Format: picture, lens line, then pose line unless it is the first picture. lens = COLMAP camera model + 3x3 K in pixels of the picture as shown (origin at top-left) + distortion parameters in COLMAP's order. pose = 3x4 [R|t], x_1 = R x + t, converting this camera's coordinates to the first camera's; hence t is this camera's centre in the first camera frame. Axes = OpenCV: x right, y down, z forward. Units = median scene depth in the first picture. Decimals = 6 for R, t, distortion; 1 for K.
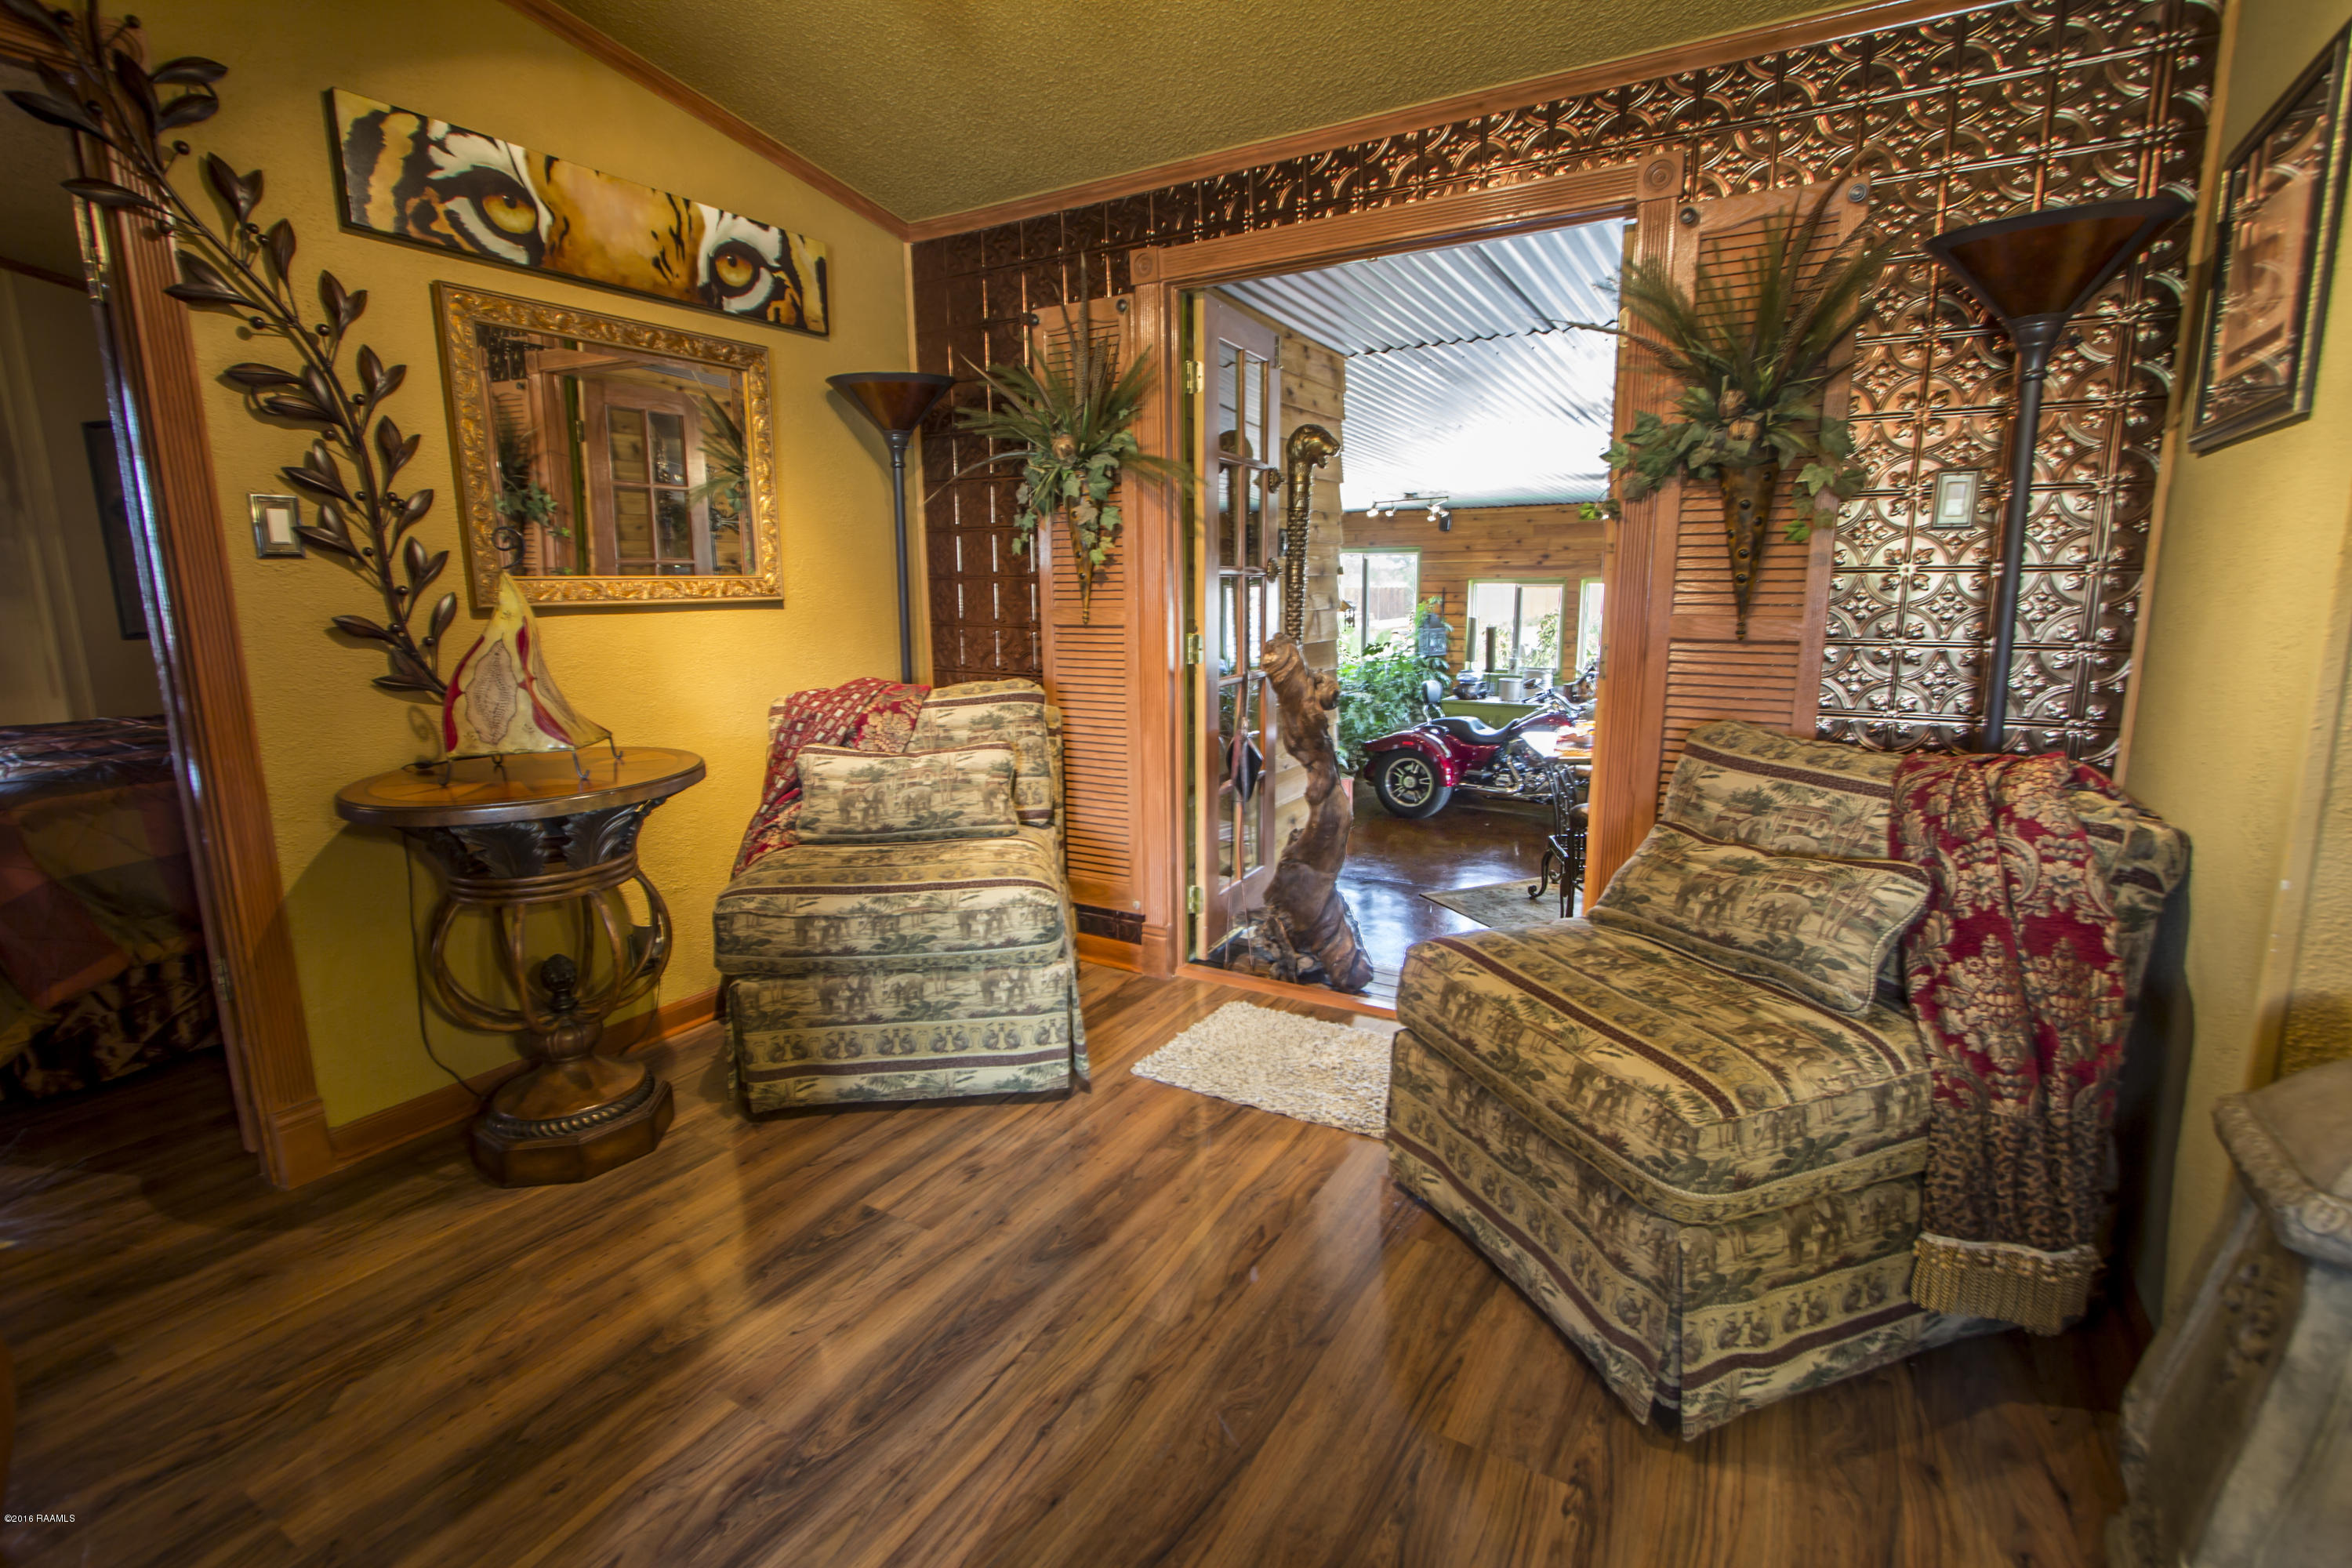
lens RADIAL K [[1087.2, 0, 1176.0], [0, 1087.2, 784.0], [0, 0, 1]] dist [-0.011581, 0.000135]
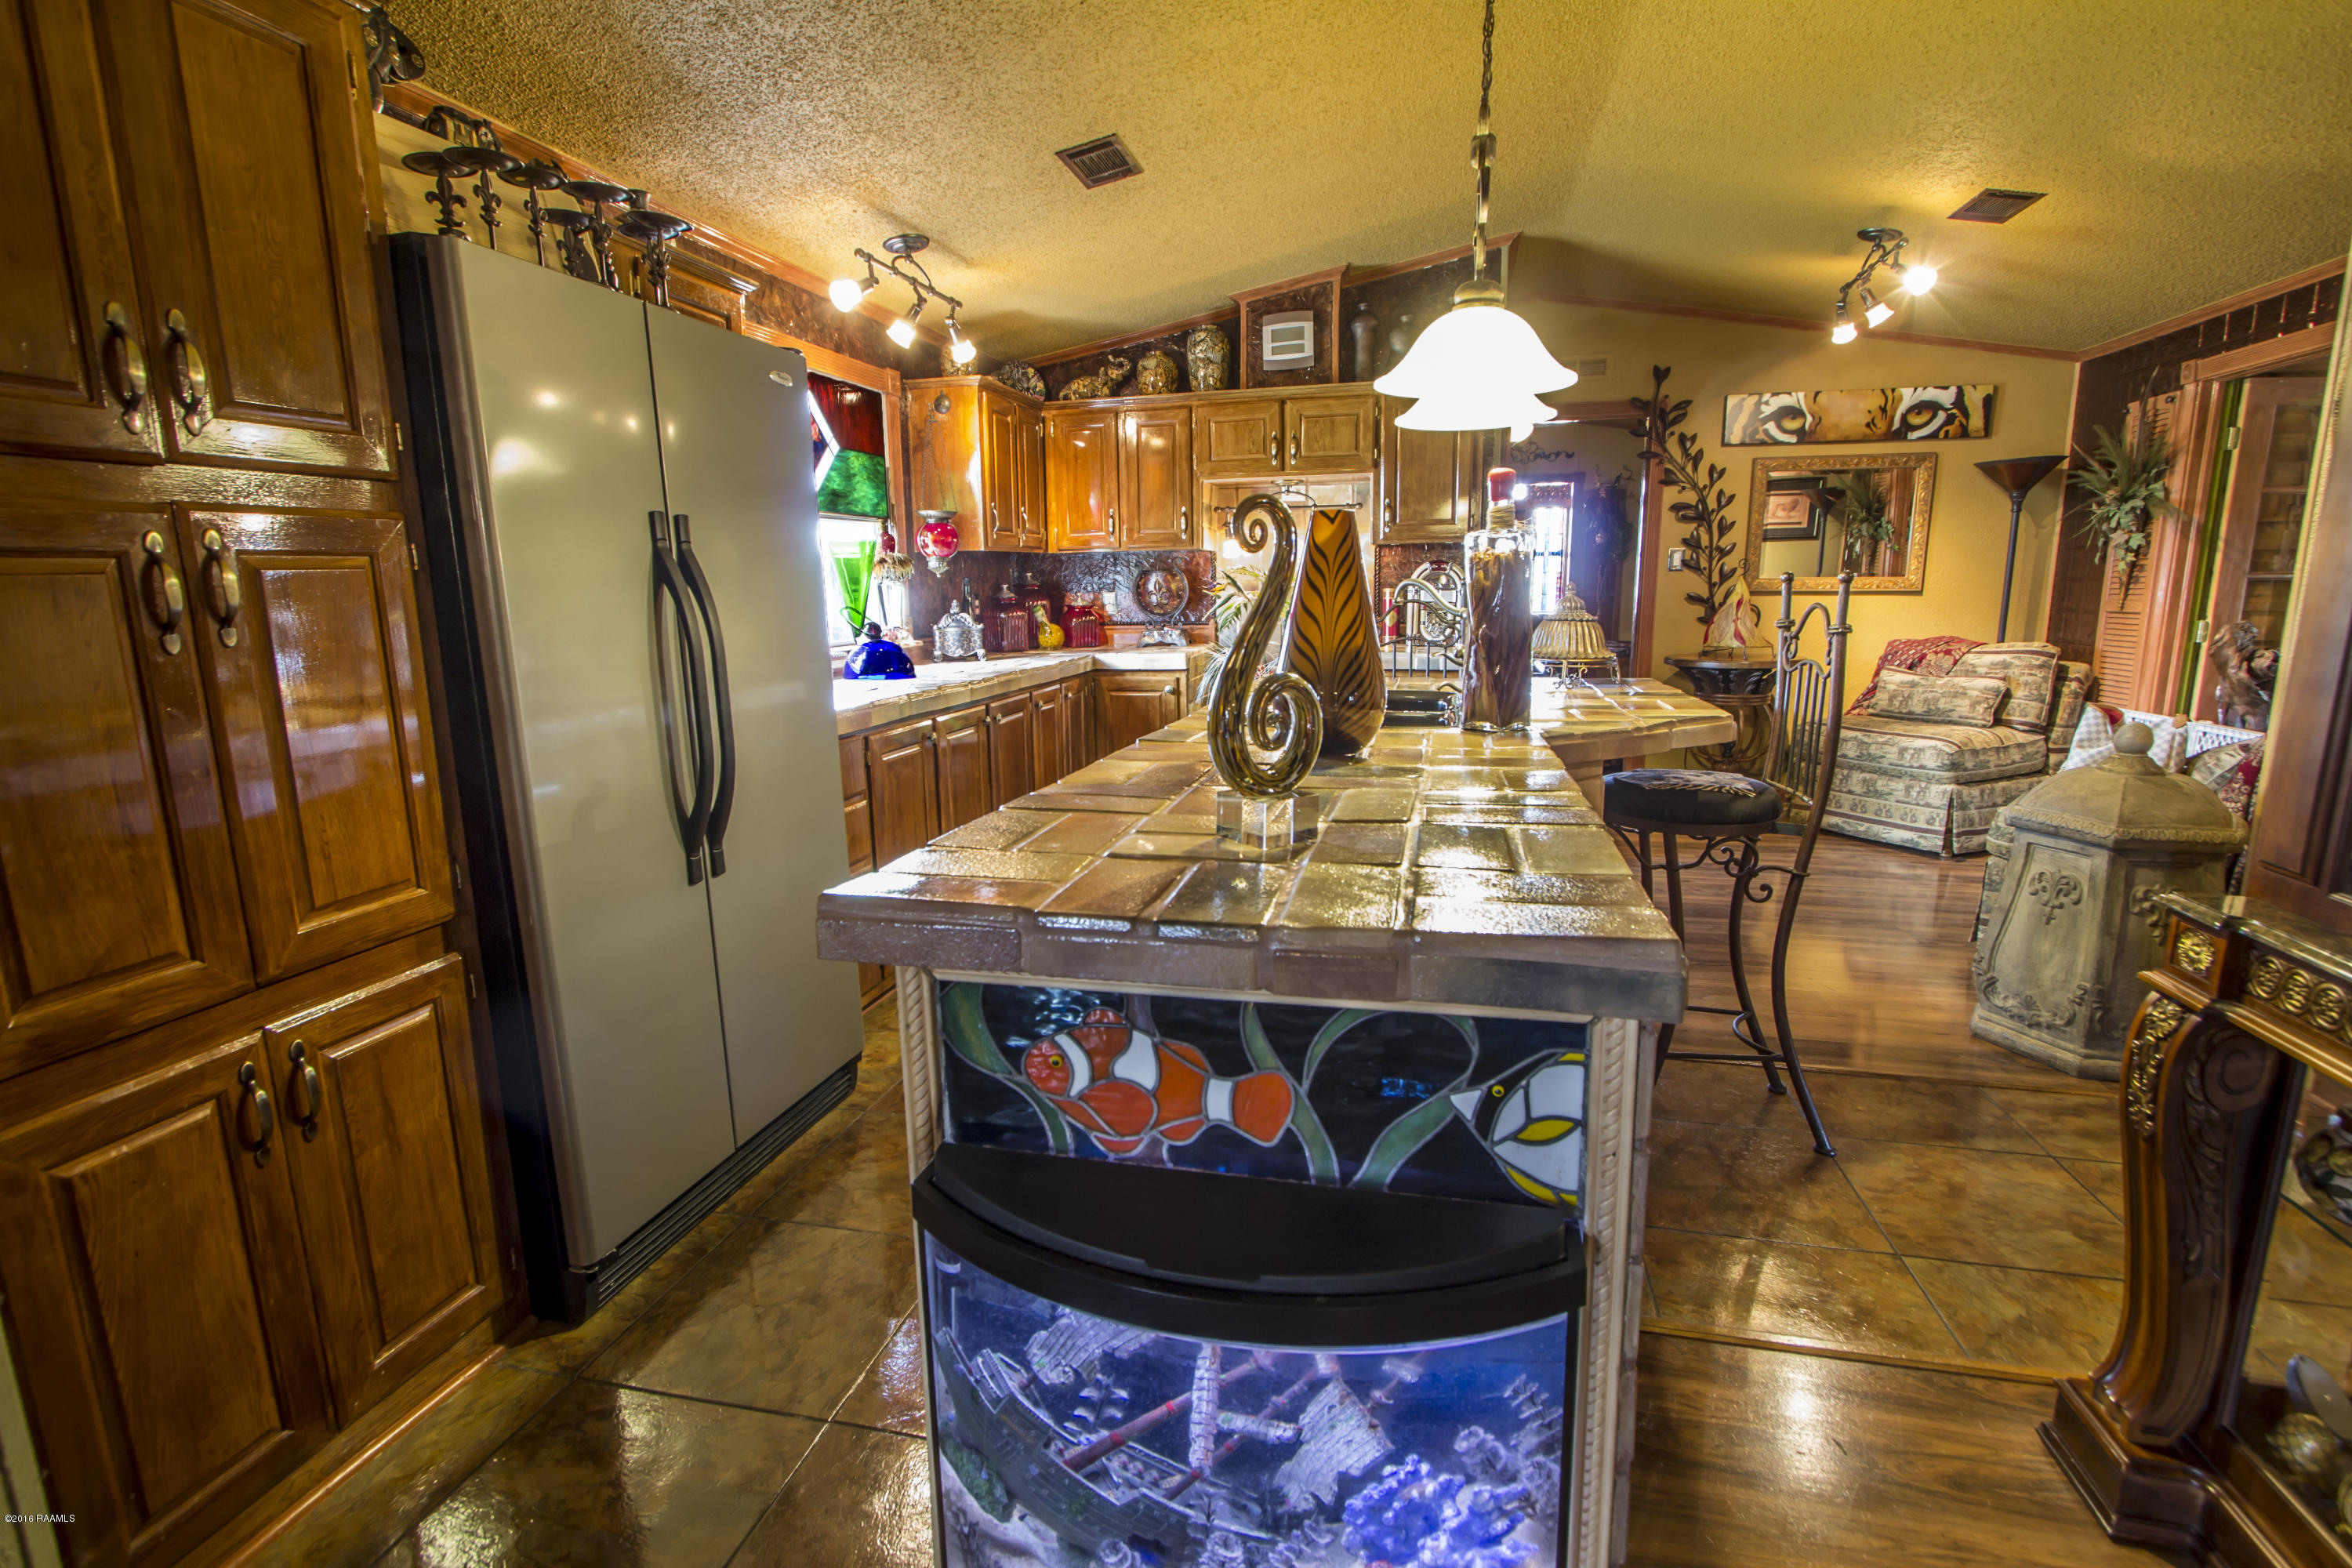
lens RADIAL K [[1087.2, 0, 1176.0], [0, 1087.2, 784.0], [0, 0, 1]] dist [-0.011581, 0.000135]
pose [[0.300101, 0.179616, -0.936844, 1.270544], [-0.172949, 0.976081, 0.131738, 0.151763], [0.938098, 0.122492, 0.323987, -0.881983]]
